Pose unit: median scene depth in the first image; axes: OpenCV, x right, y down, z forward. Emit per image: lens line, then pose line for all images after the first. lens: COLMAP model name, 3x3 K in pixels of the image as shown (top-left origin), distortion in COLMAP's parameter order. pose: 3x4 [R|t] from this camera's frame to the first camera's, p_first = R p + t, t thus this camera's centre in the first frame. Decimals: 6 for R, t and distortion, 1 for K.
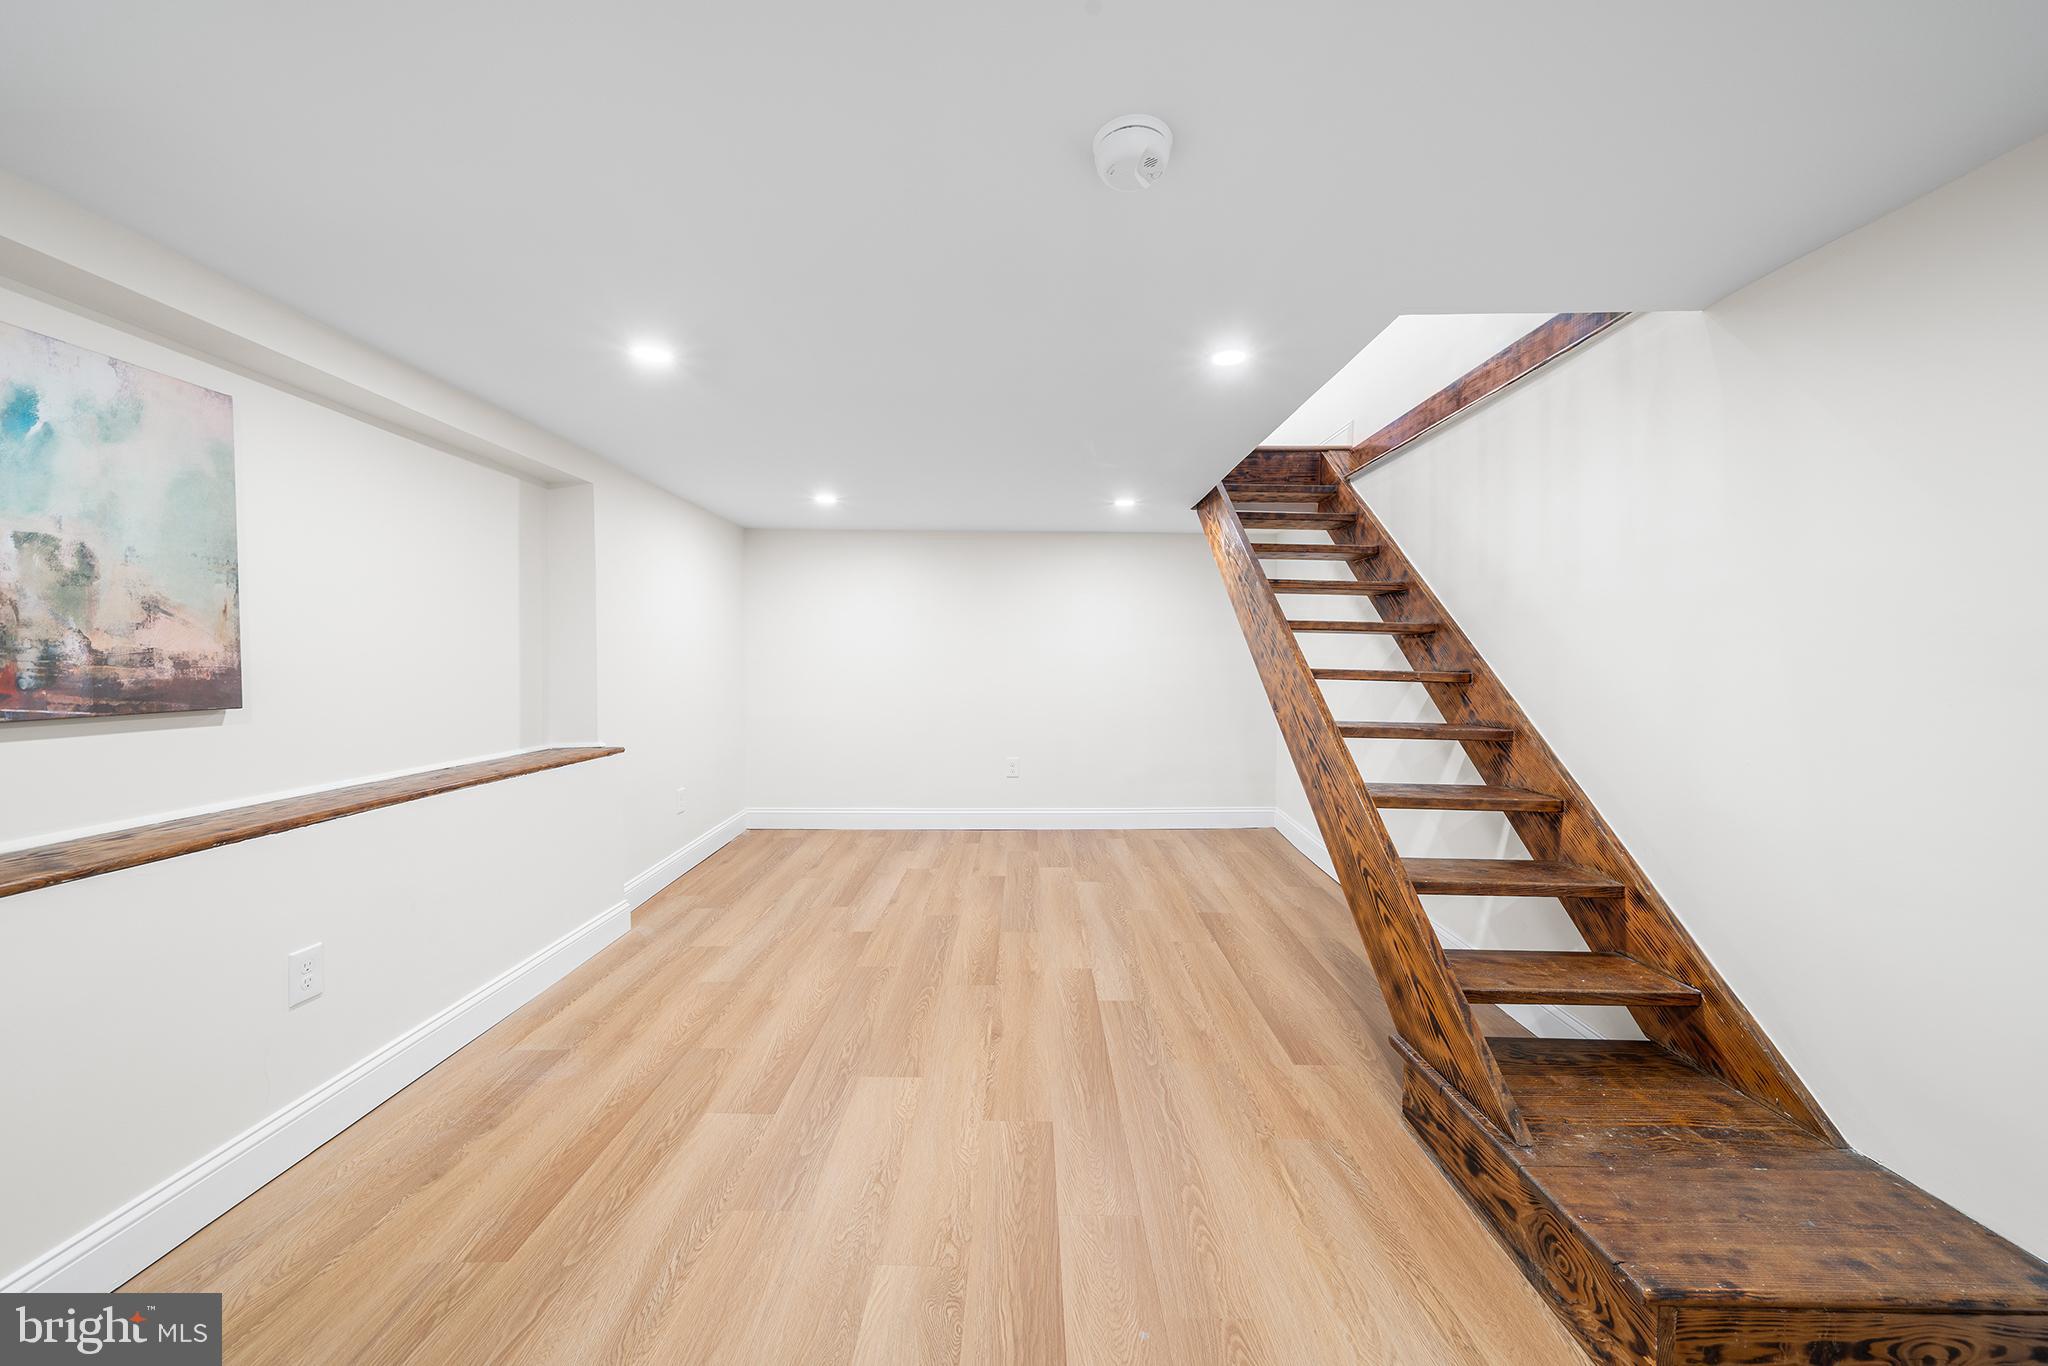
lens RADIAL K [[752.4, 0, 1025.4], [0, 752.4, 683.0], [0, 0, 1]] dist [-0.001164, -0.000416]
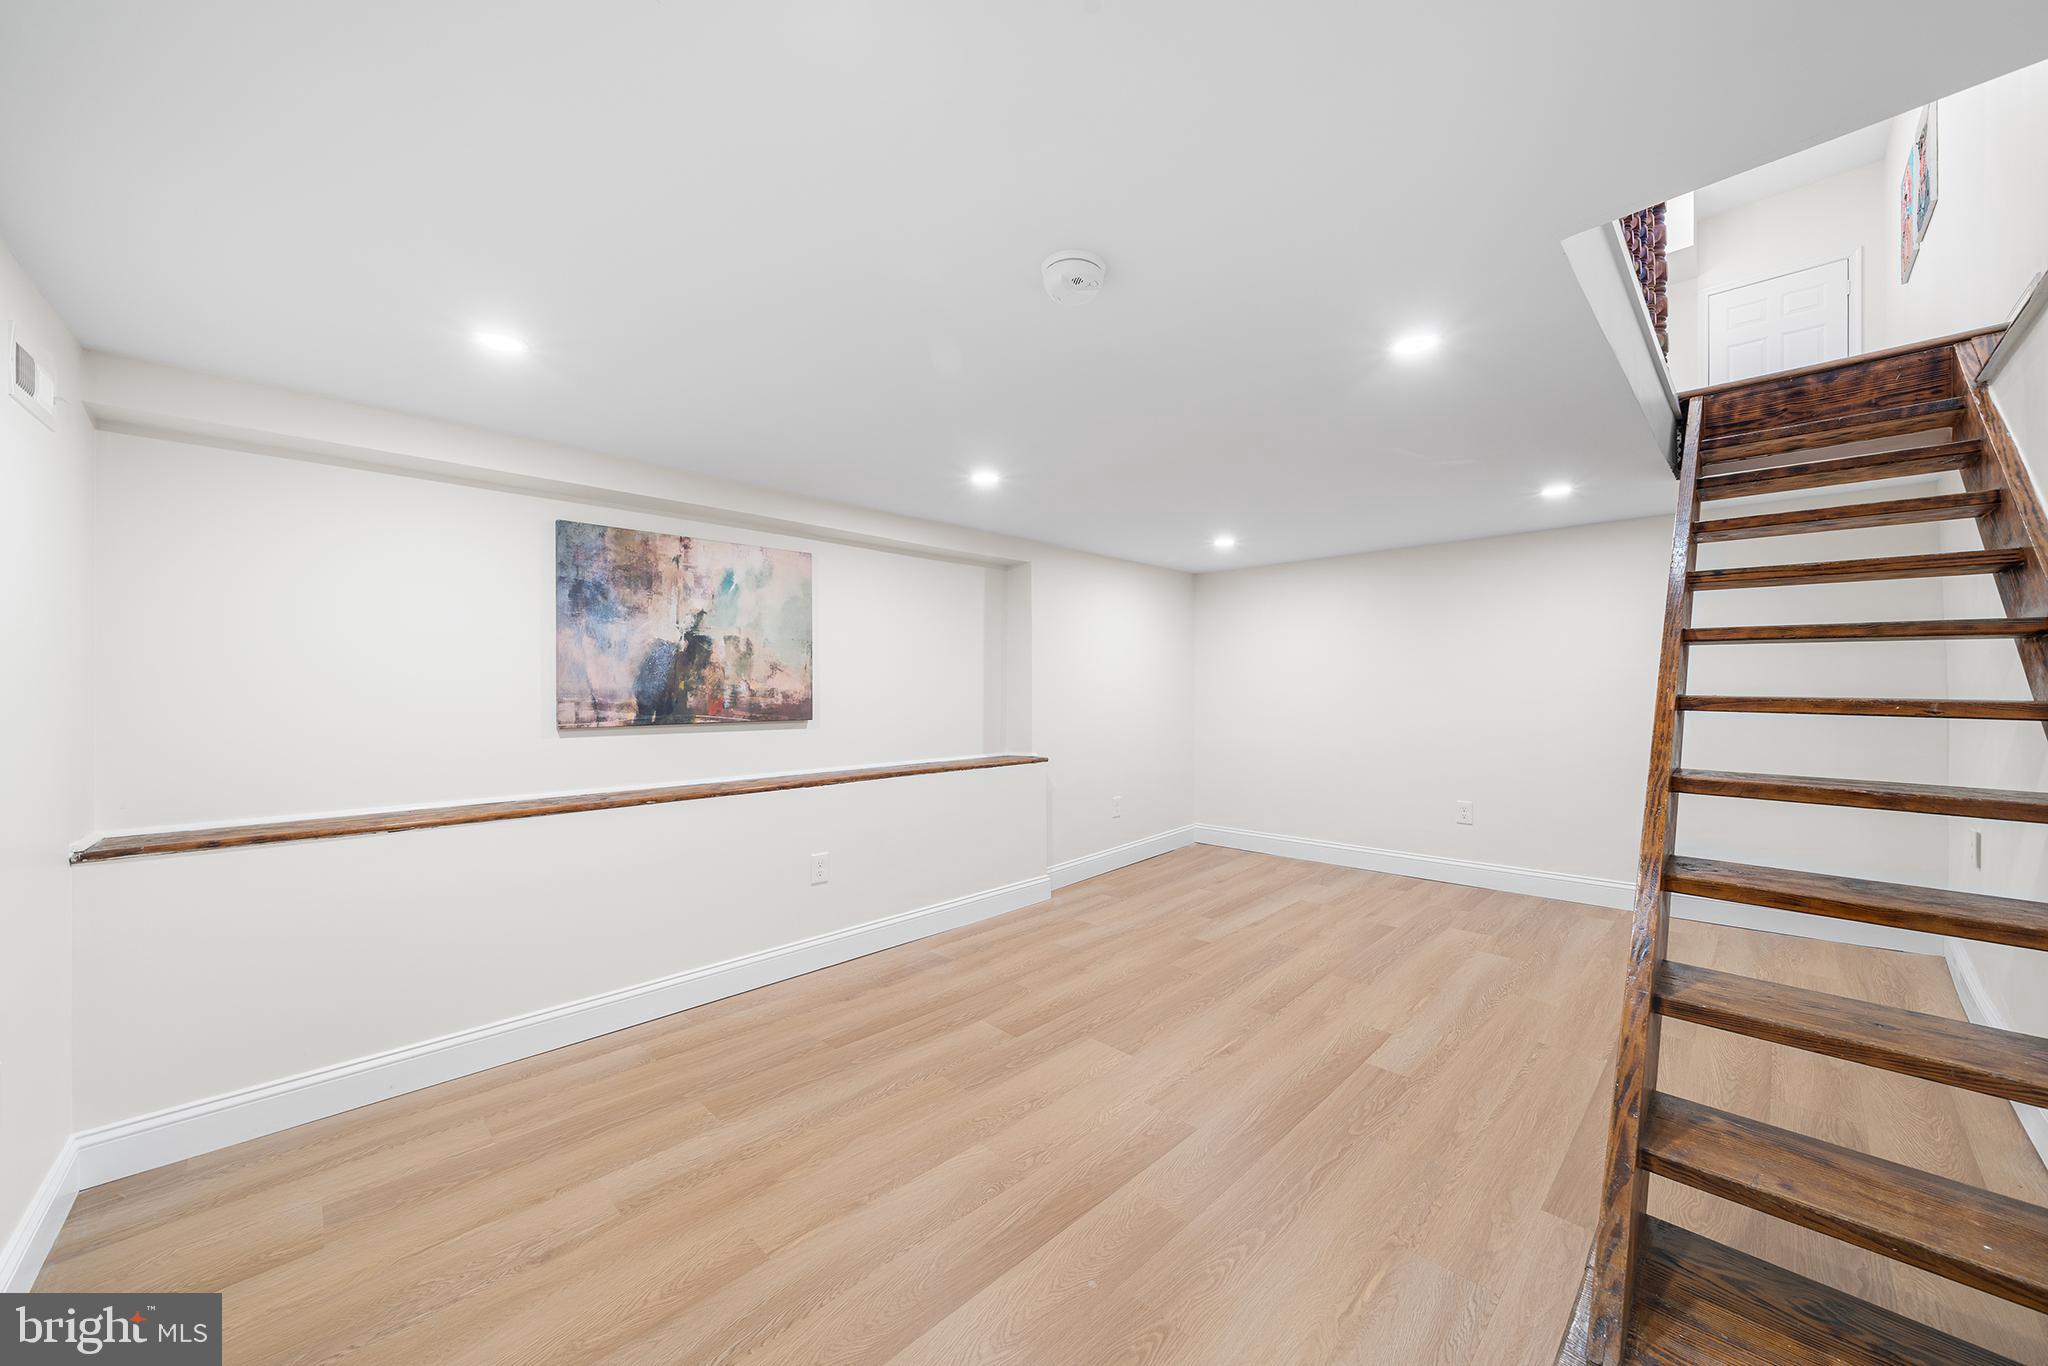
lens RADIAL K [[752.4, 0, 1013.9], [0, 752.4, 683.8], [0, 0, 1]] dist [-0.001164, -0.000416]
pose [[0.695006, -0.015098, -0.718845, 0.606974], [-0.012658, 0.999368, -0.033228, 0.000059], [0.718893, 0.032193, 0.694375, 0.064600]]
